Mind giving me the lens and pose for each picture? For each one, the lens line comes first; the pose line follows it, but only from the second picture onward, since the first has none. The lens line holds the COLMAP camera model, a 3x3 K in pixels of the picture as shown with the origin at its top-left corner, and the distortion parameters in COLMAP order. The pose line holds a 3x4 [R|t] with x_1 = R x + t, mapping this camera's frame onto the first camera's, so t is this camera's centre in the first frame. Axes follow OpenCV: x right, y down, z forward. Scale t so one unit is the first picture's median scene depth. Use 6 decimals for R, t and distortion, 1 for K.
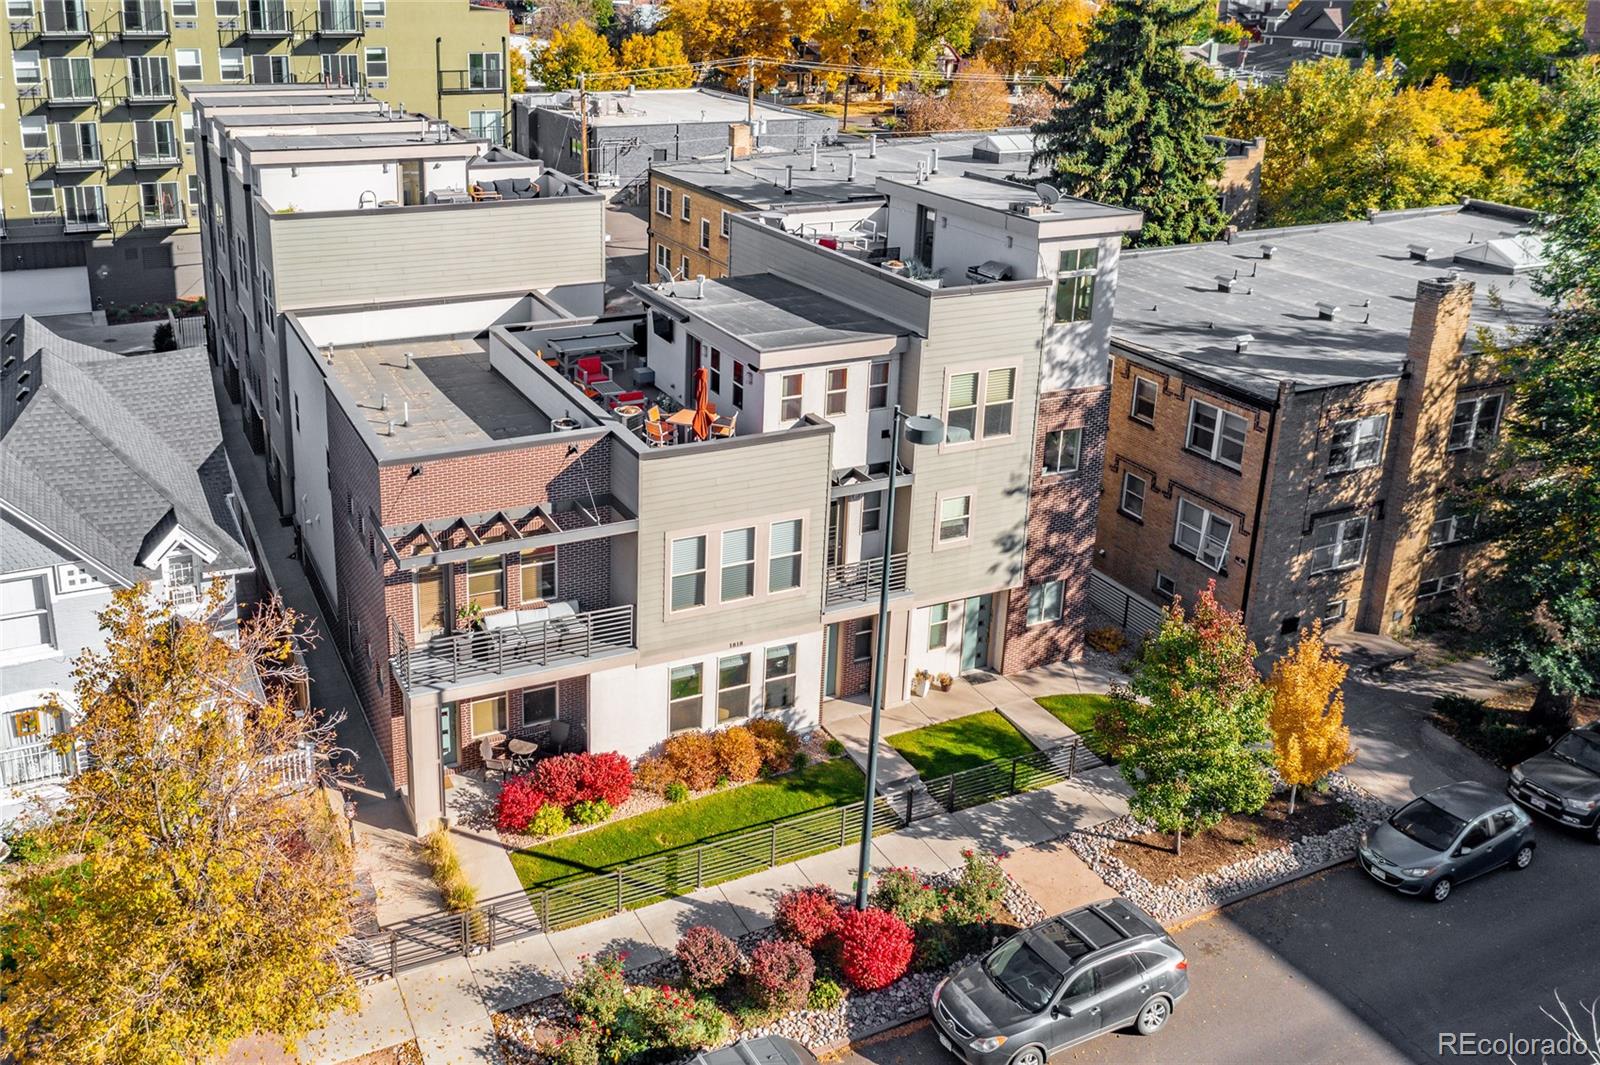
lens RADIAL K [[1294.4, 0, 603.7], [0, 1294.4, 406.0], [0, 0, 1]] dist [-0.003210, 0.015122]
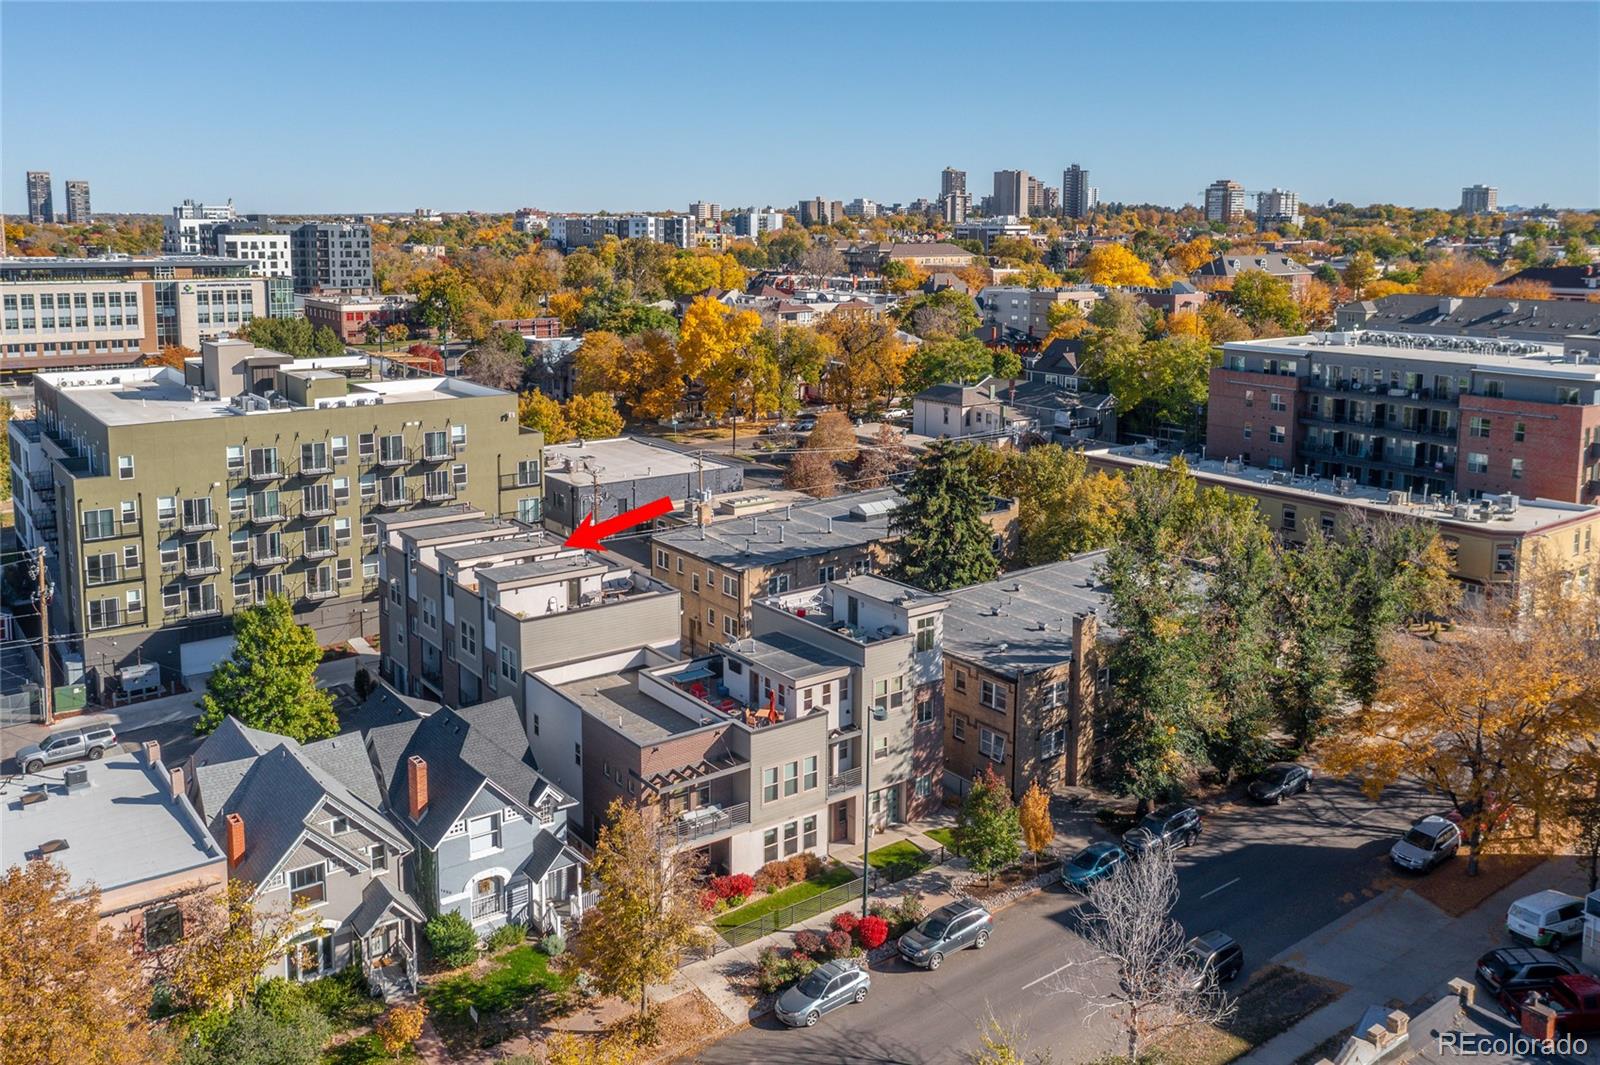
lens RADIAL K [[1237.7, 0, 800.0], [0, 1237.7, 532.5], [0, 0, 1]] dist [-0.000921, 0.008493]
pose [[0.964371, -0.049561, 0.259869, -0.376442], [0.075499, 0.993004, -0.090796, -0.092841], [-0.253551, 0.107181, 0.961366, -0.981077]]
